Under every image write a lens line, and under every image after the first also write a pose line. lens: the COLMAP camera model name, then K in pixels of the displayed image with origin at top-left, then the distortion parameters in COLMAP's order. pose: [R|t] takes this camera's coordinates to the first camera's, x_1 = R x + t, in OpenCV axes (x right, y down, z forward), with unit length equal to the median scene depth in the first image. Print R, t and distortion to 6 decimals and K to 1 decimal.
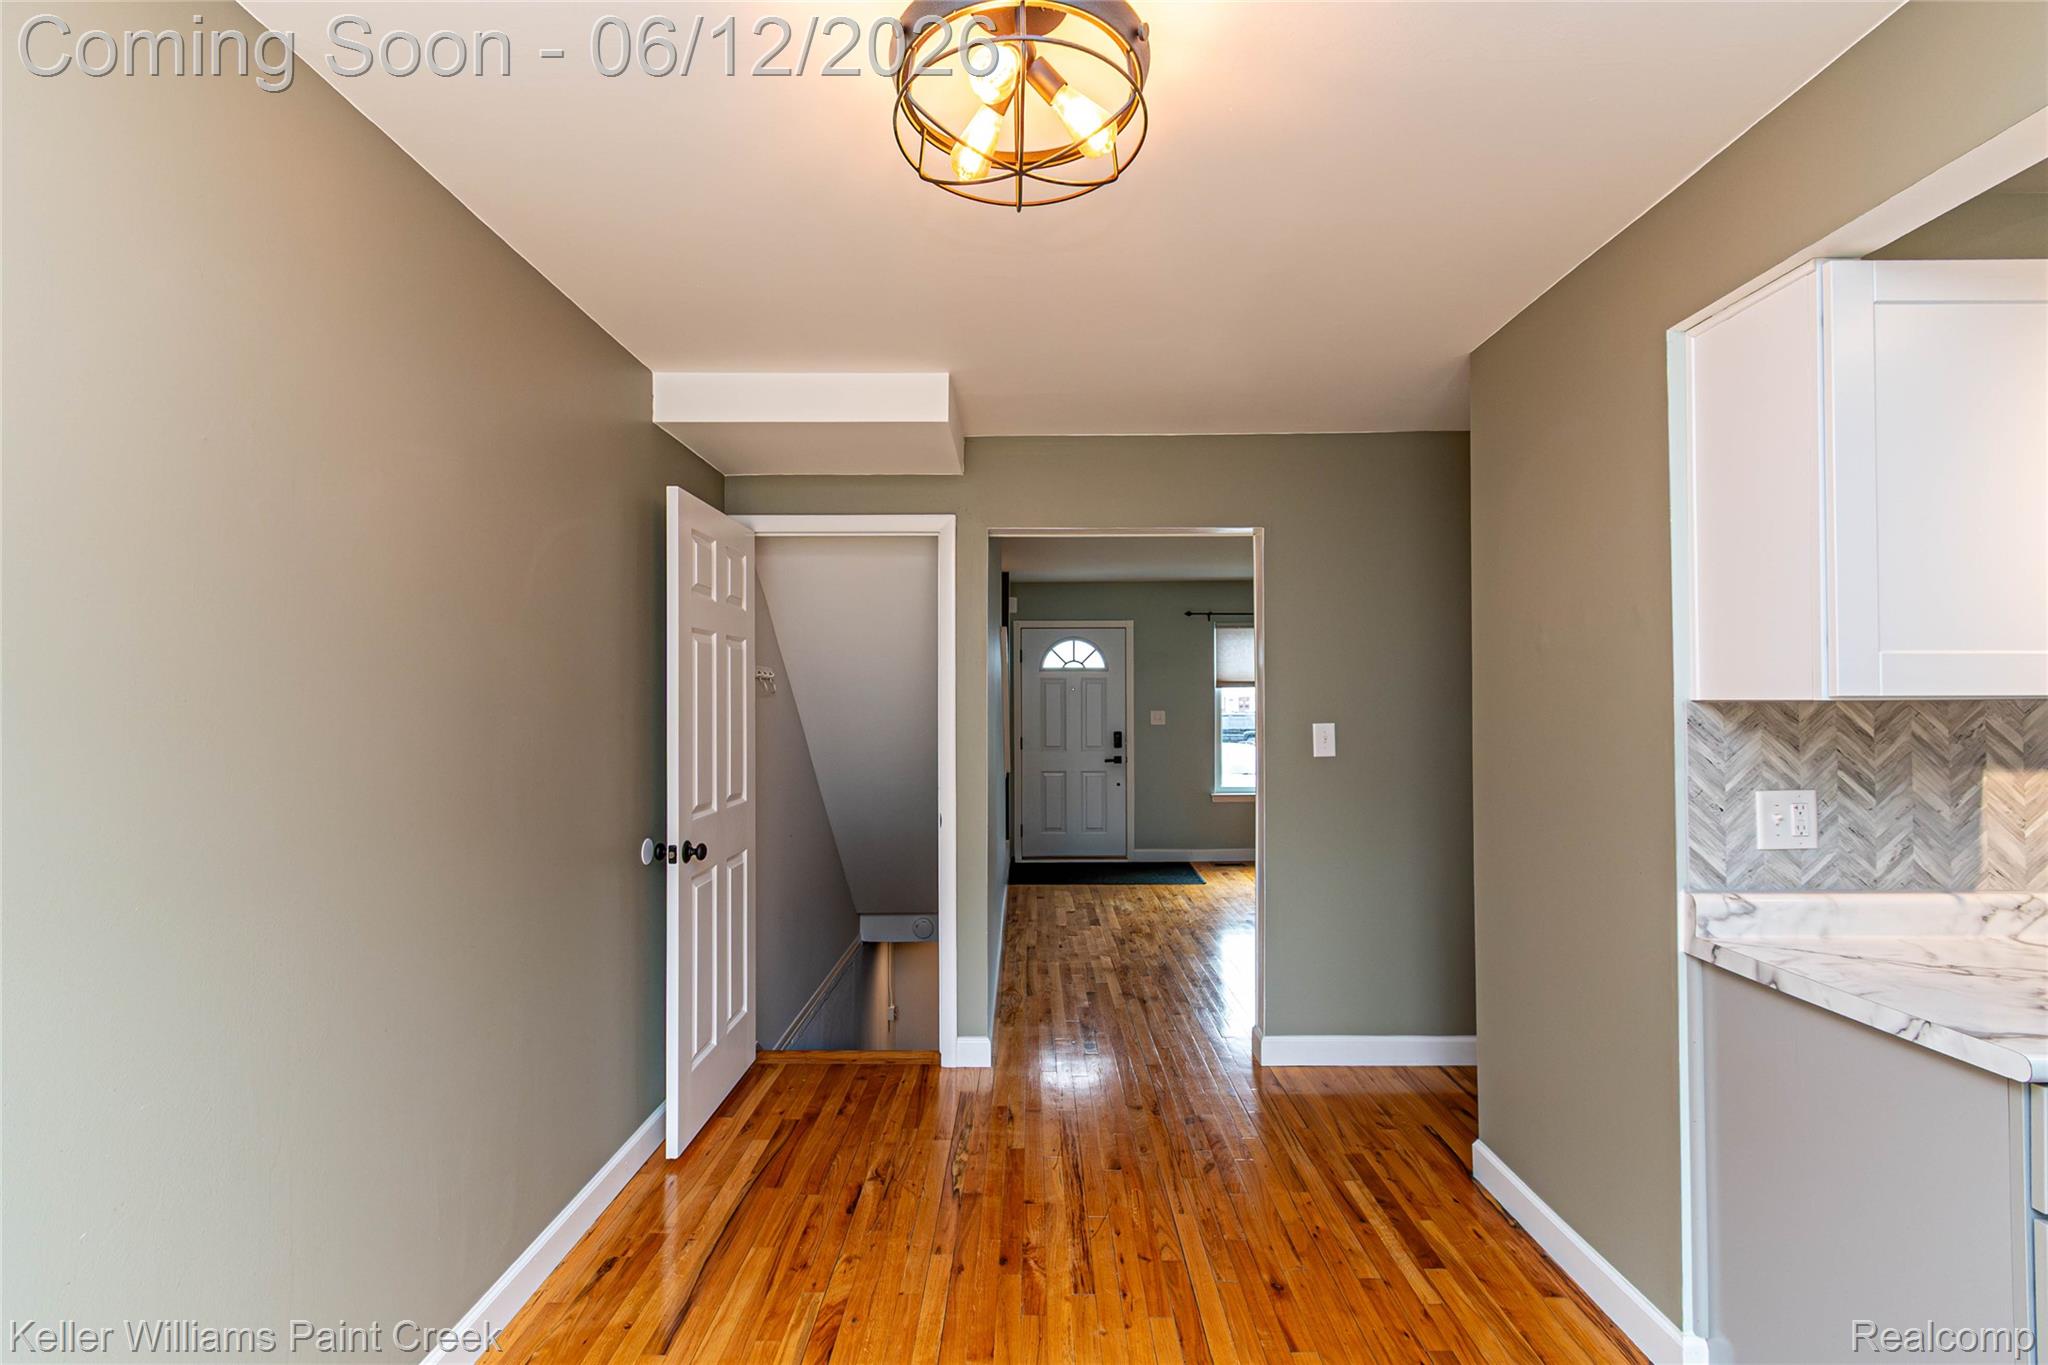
lens RADIAL K [[903.9, 0, 1022.1], [0, 903.9, 687.5], [0, 0, 1]] dist [-0.004128, -0.000406]
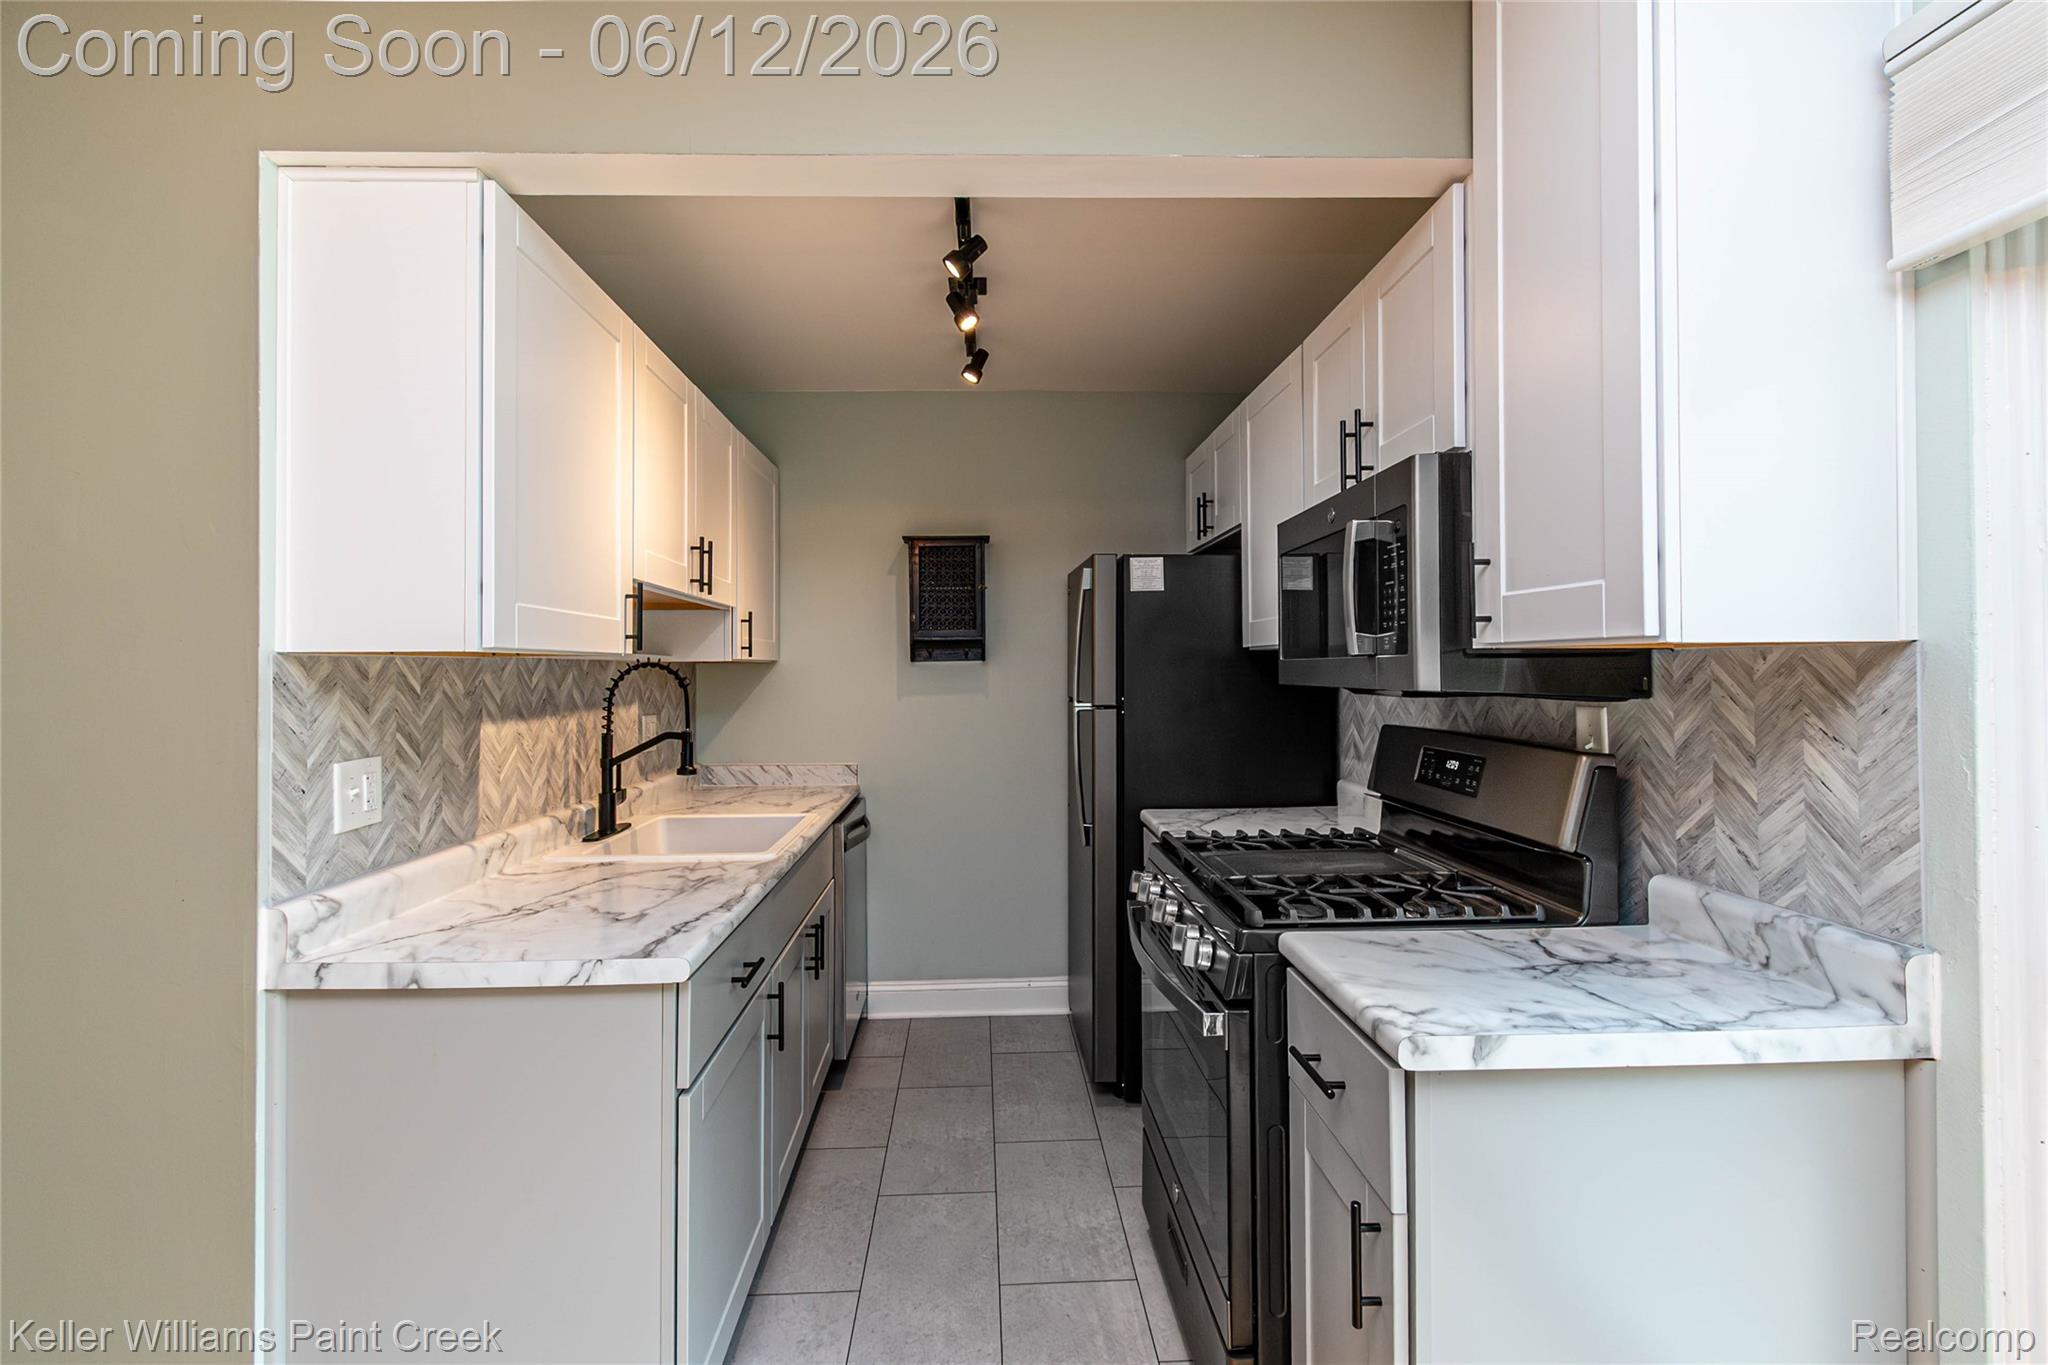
lens RADIAL K [[919.8, 0, 1007.6], [0, 919.8, 656.9], [0, 0, 1]] dist [0.002767, 0.000120]
pose [[-0.043790, 0.018361, 0.998872, -0.059514], [-0.010261, 0.999770, -0.018827, 0.026366], [-0.998988, -0.011074, -0.043592, 0.419601]]
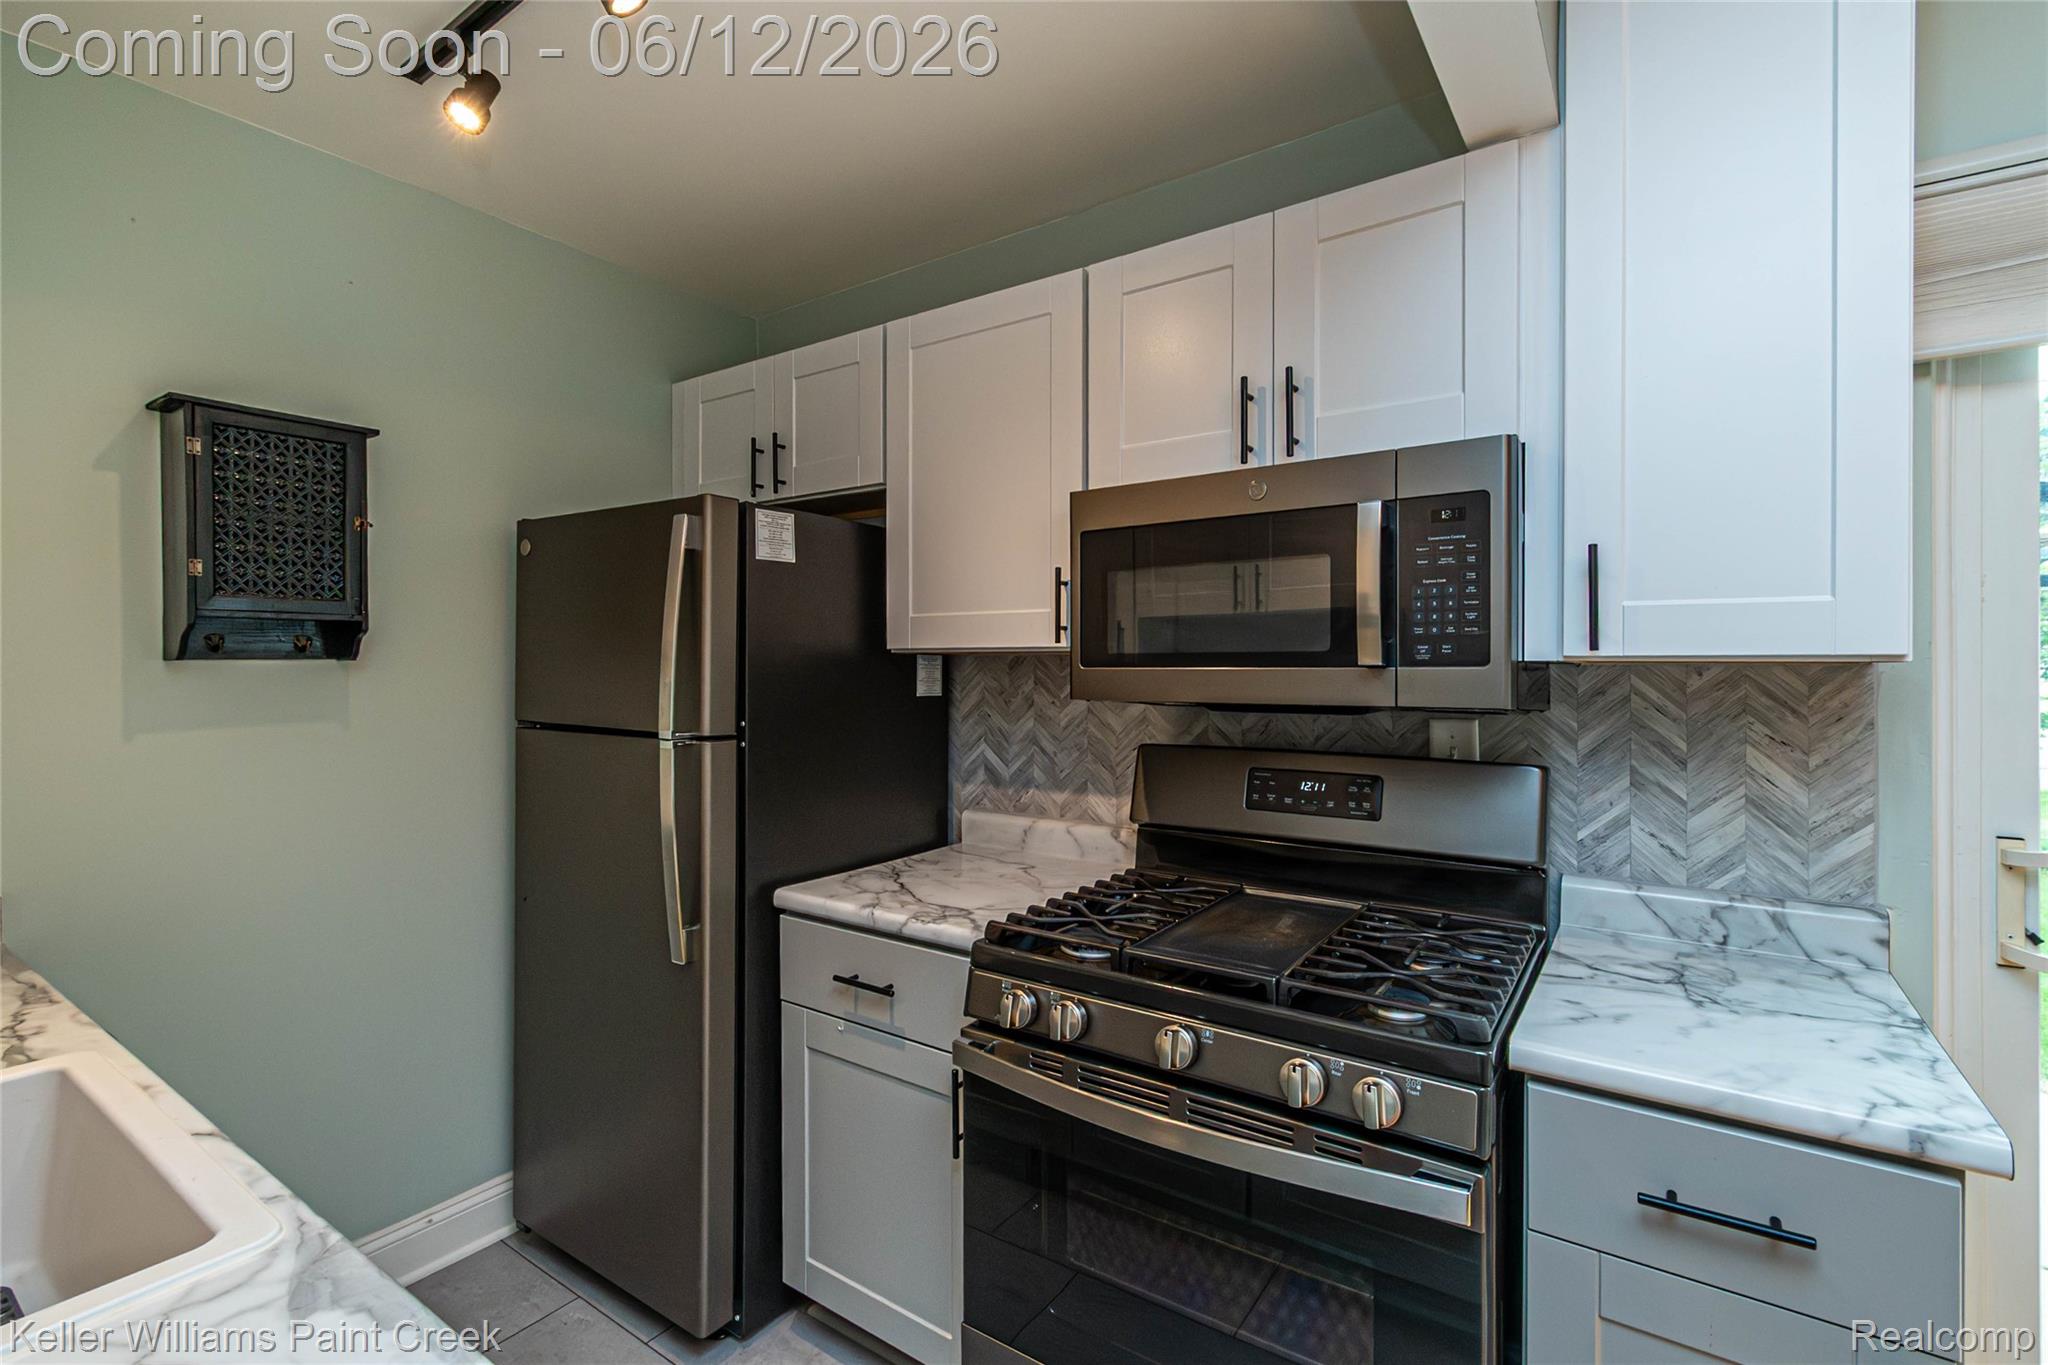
lens RADIAL K [[928.8, 0, 1018.7], [0, 928.8, 674.2], [0, 0, 1]] dist [0.002267, -0.000053]
pose [[-0.822812, 0.001220, 0.568312, 0.655703], [-0.007382, 0.999890, -0.012834, 0.022594], [-0.568266, -0.014755, -0.822713, 0.823069]]
